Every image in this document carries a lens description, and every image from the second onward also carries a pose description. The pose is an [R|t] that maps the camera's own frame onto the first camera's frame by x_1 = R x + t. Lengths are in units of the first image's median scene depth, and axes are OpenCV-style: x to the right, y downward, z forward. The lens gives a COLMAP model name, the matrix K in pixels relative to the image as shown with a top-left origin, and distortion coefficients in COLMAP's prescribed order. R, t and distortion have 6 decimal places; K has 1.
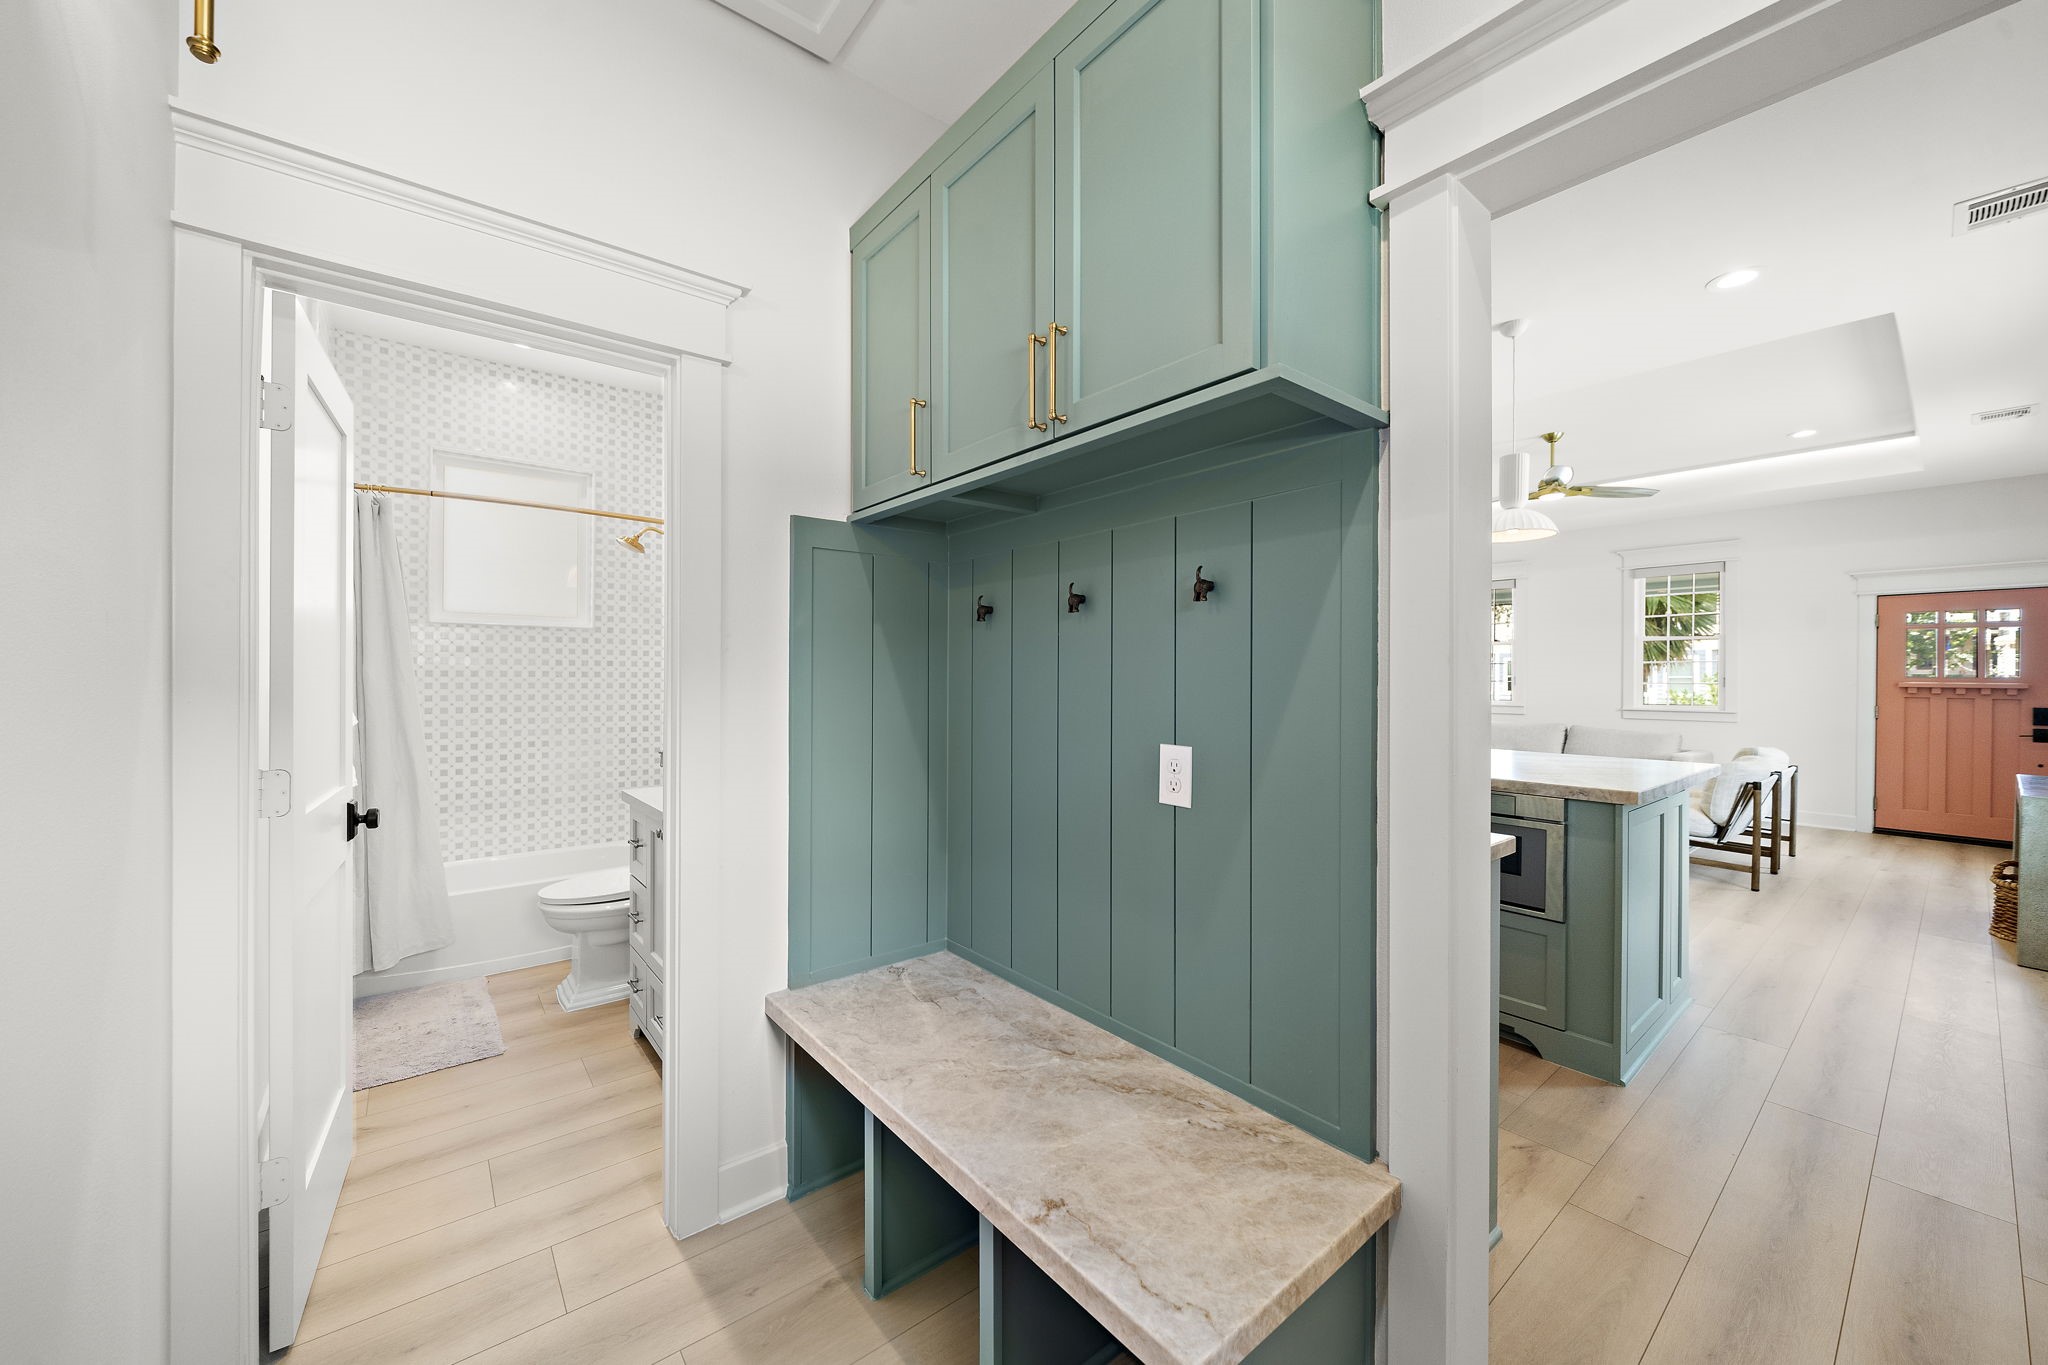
lens RADIAL K [[795.0, 0, 1023.4], [0, 795.0, 677.5], [0, 0, 1]] dist [-0.003525, -0.000431]
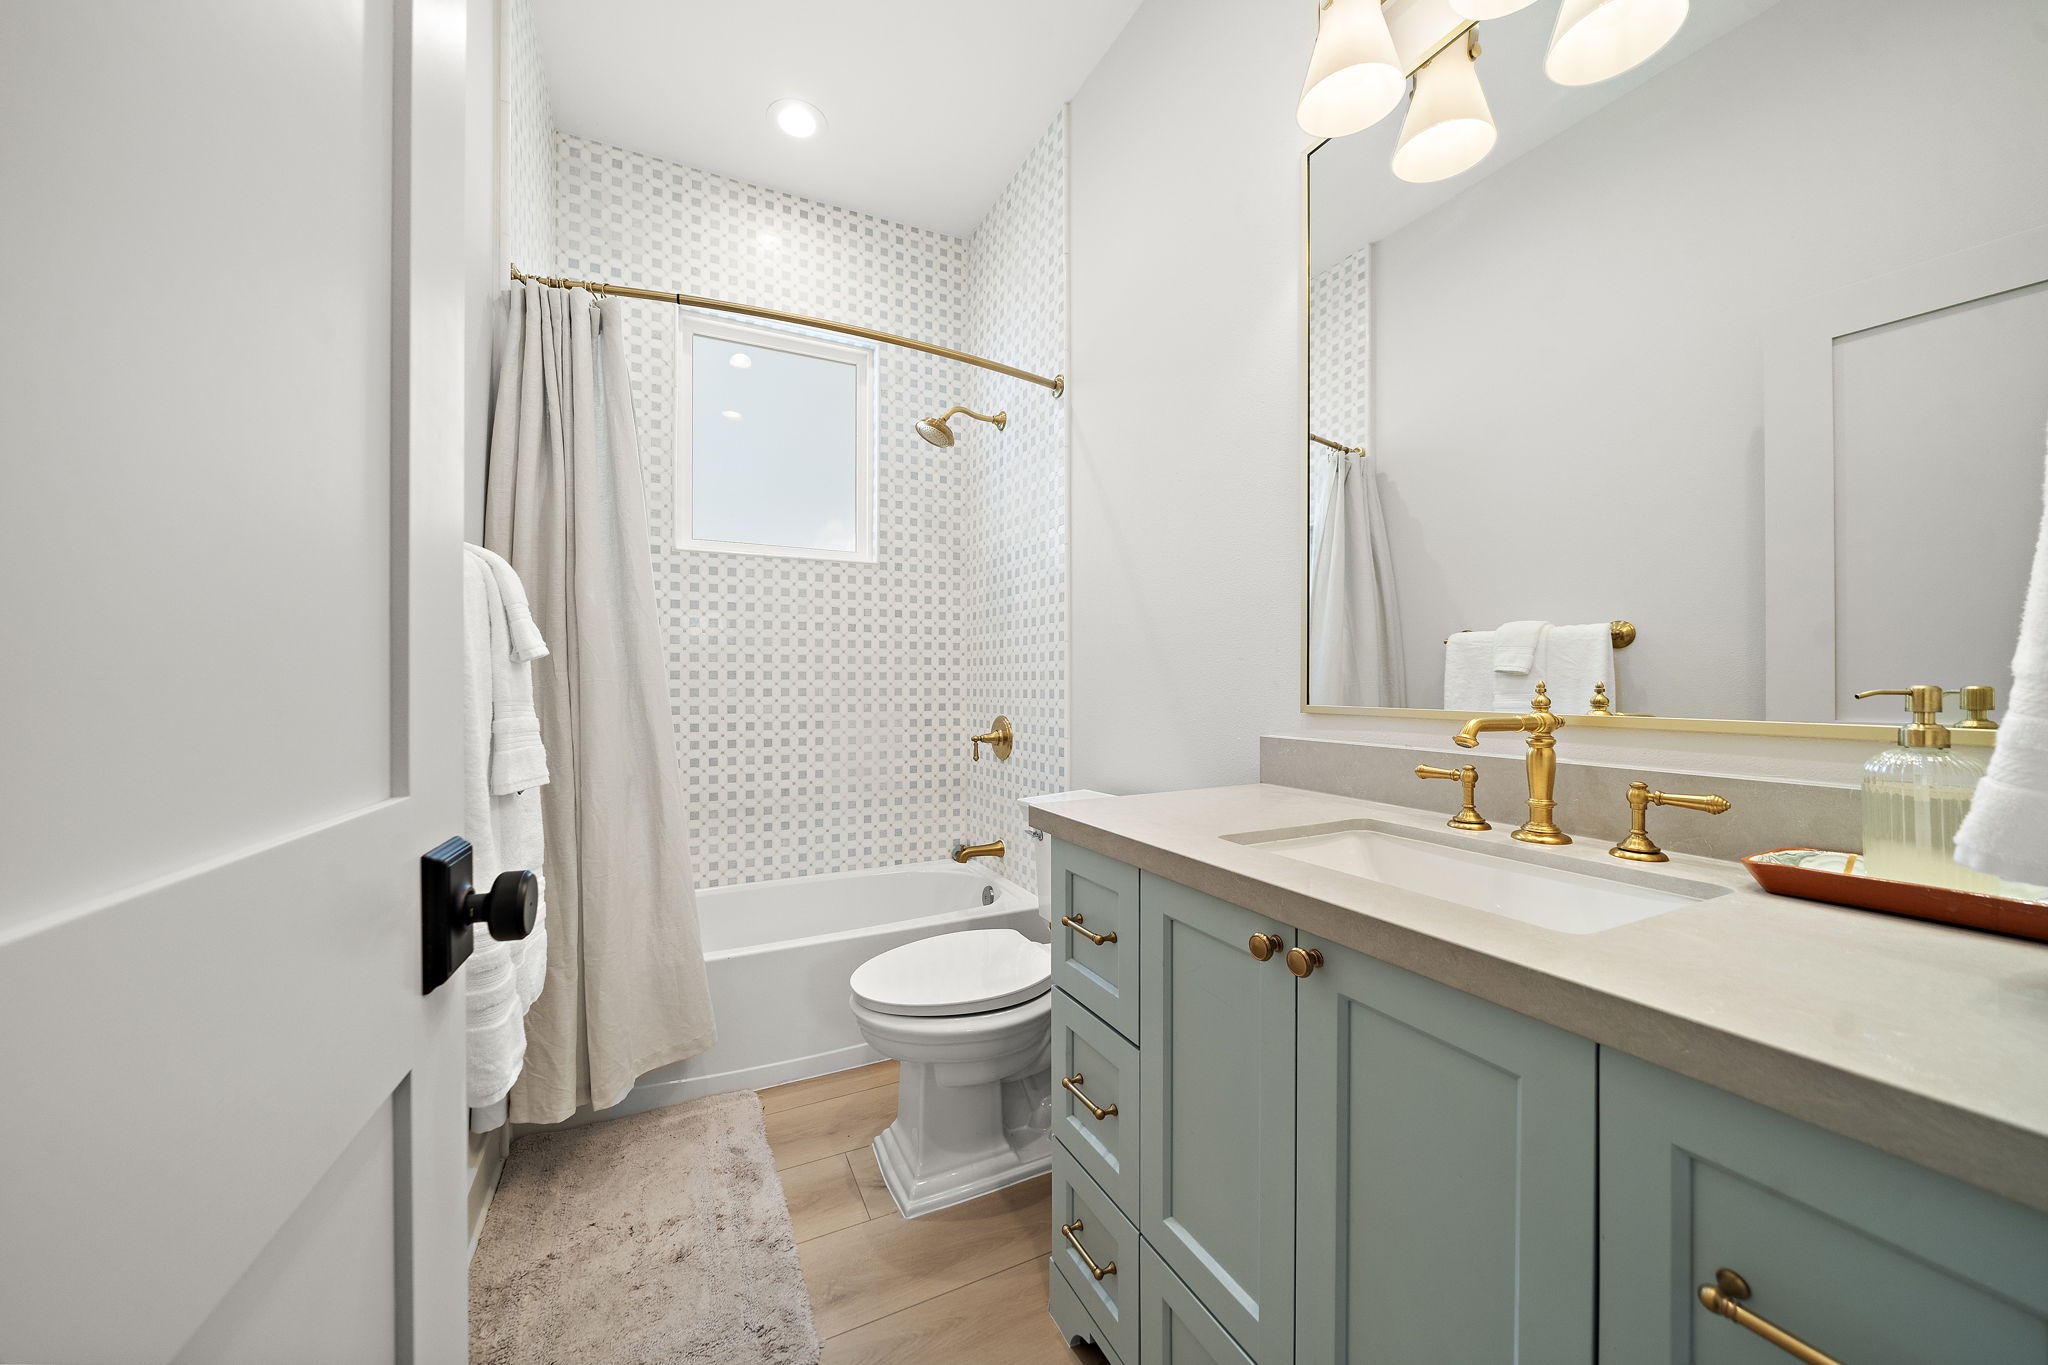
lens RADIAL K [[795.0, 0, 1023.4], [0, 795.0, 681.1], [0, 0, 1]] dist [-0.003525, -0.000431]
pose [[0.973782, -0.003455, -0.227456, -0.268712], [0.004072, 0.999989, 0.002242, 0.044411], [0.227446, -0.003109, 0.973786, 0.357641]]
